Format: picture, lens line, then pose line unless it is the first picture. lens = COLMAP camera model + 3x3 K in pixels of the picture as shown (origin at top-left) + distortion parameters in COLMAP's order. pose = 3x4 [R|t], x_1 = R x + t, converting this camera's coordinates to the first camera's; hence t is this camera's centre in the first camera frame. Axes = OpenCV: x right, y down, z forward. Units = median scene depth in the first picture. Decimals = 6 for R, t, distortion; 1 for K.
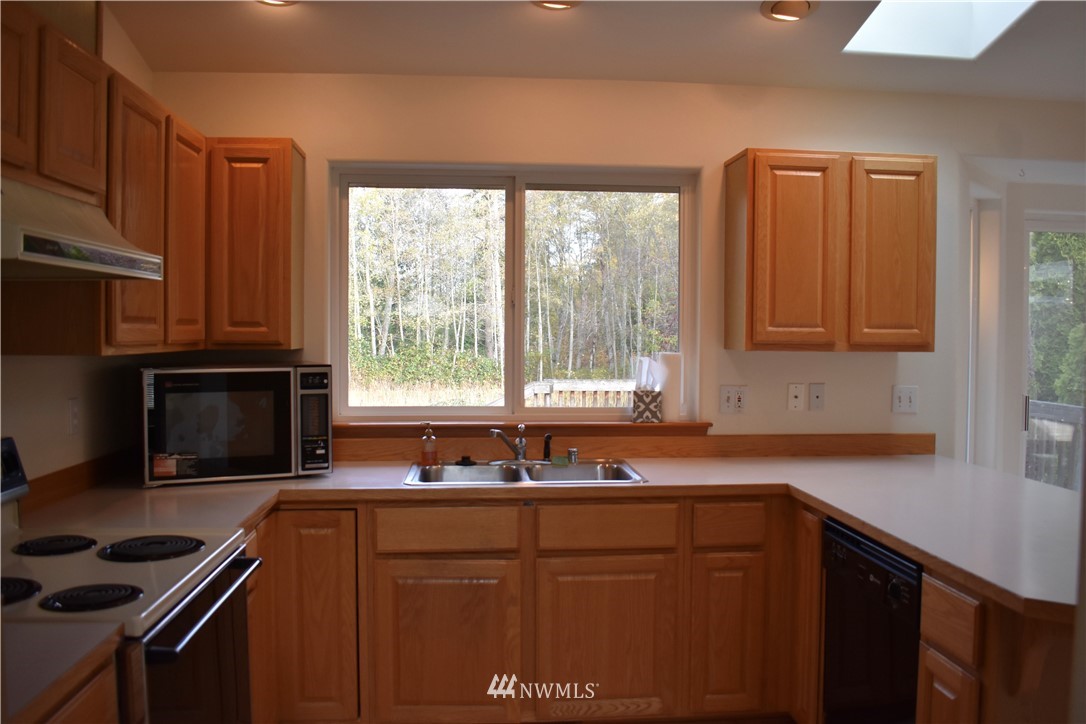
lens RADIAL K [[904.9, 0, 543.0], [0, 904.9, 362.0], [0, 0, 1]] dist [-0.096624, 0.006044]
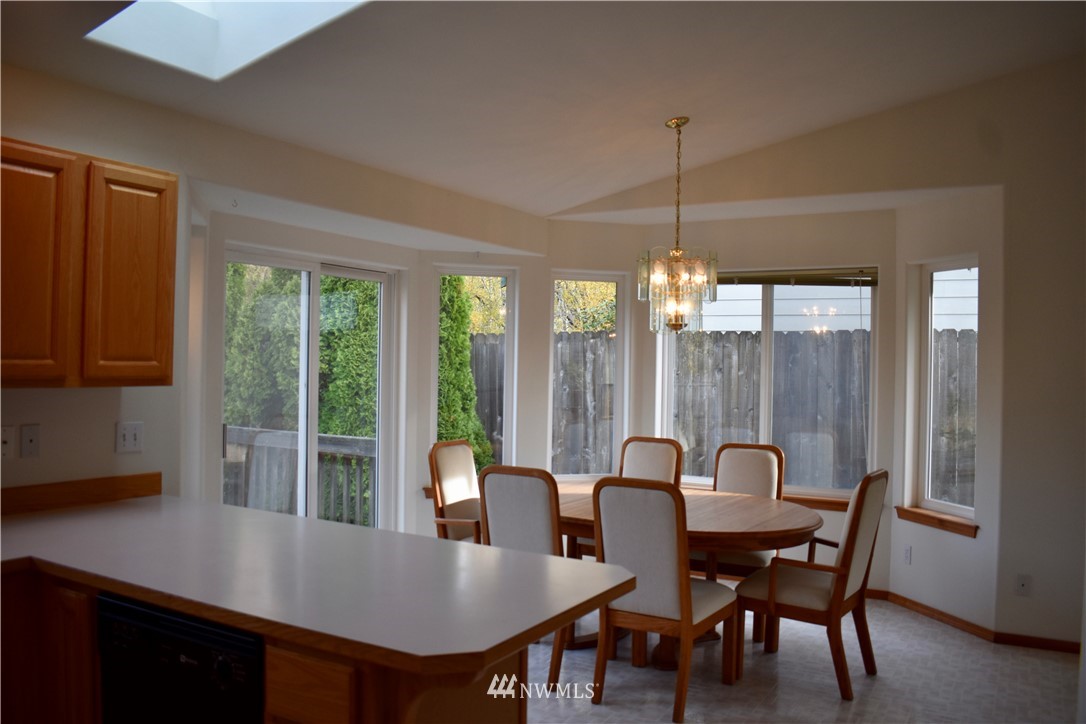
lens RADIAL K [[876.3, 0, 543.0], [0, 876.3, 362.0], [0, 0, 1]] dist [-0.091911, 0.010079]
pose [[0.570324, 0.002276, 0.821417, -0.077347], [0.013423, 0.999837, -0.012090, -0.020175], [-0.821310, 0.017921, 0.570200, 0.173146]]
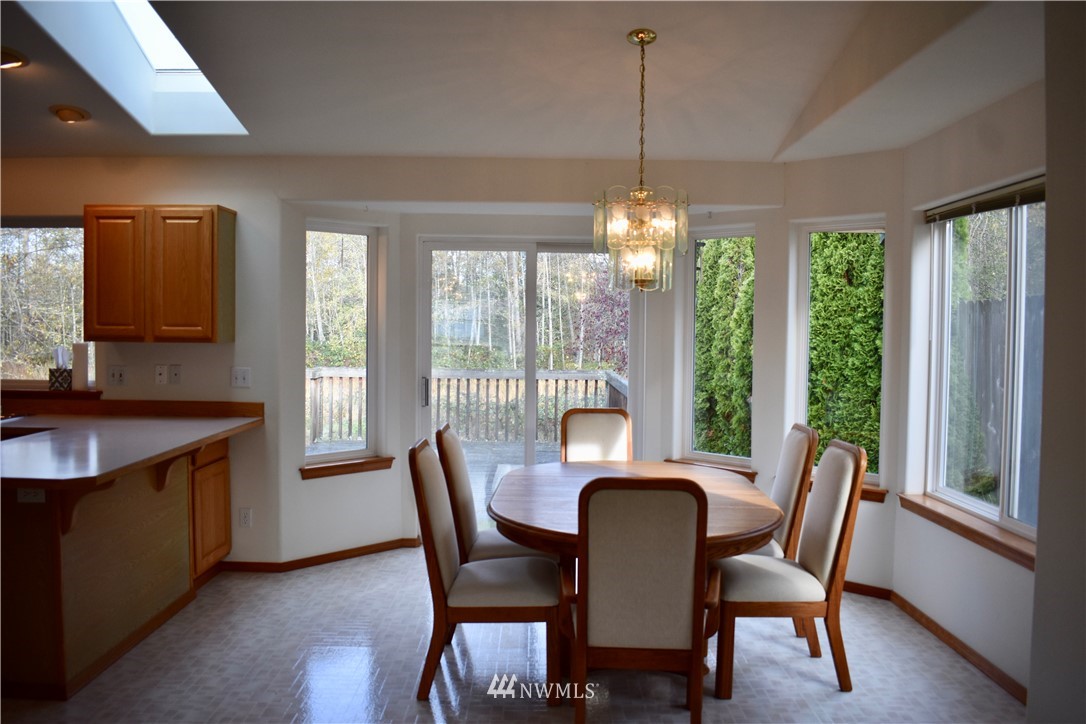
lens RADIAL K [[837.7, 0, 540.6], [0, 837.7, 341.5], [0, 0, 1]] dist [-0.091243, 0.002716]
pose [[0.998308, 0.006020, -0.057838, 1.047711], [-0.007008, 0.999833, -0.016889, 0.005023], [0.057727, 0.017266, 0.998183, -0.291448]]
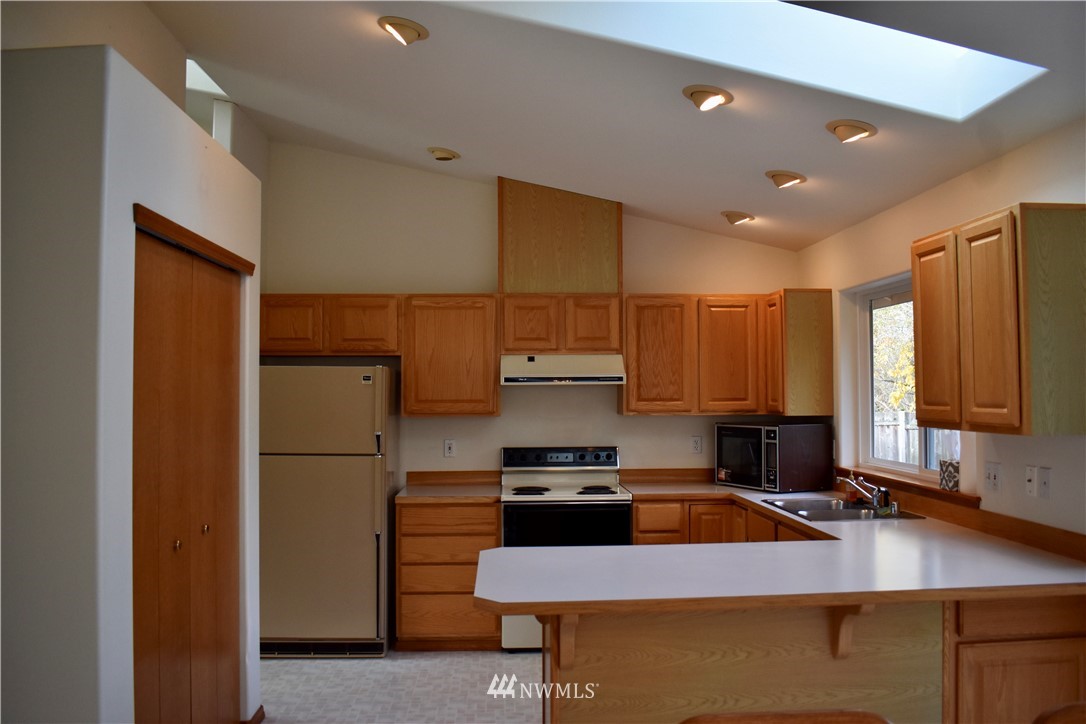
lens RADIAL K [[858.8, 0, 543.0], [0, 858.8, 362.0], [0, 0, 1]] dist [-0.094299, 0.015986]
pose [[-0.037341, -0.039034, -0.998540, 1.254040], [-0.029664, 0.998840, -0.037936, -0.038165], [0.998862, 0.028204, -0.038456, 0.584084]]
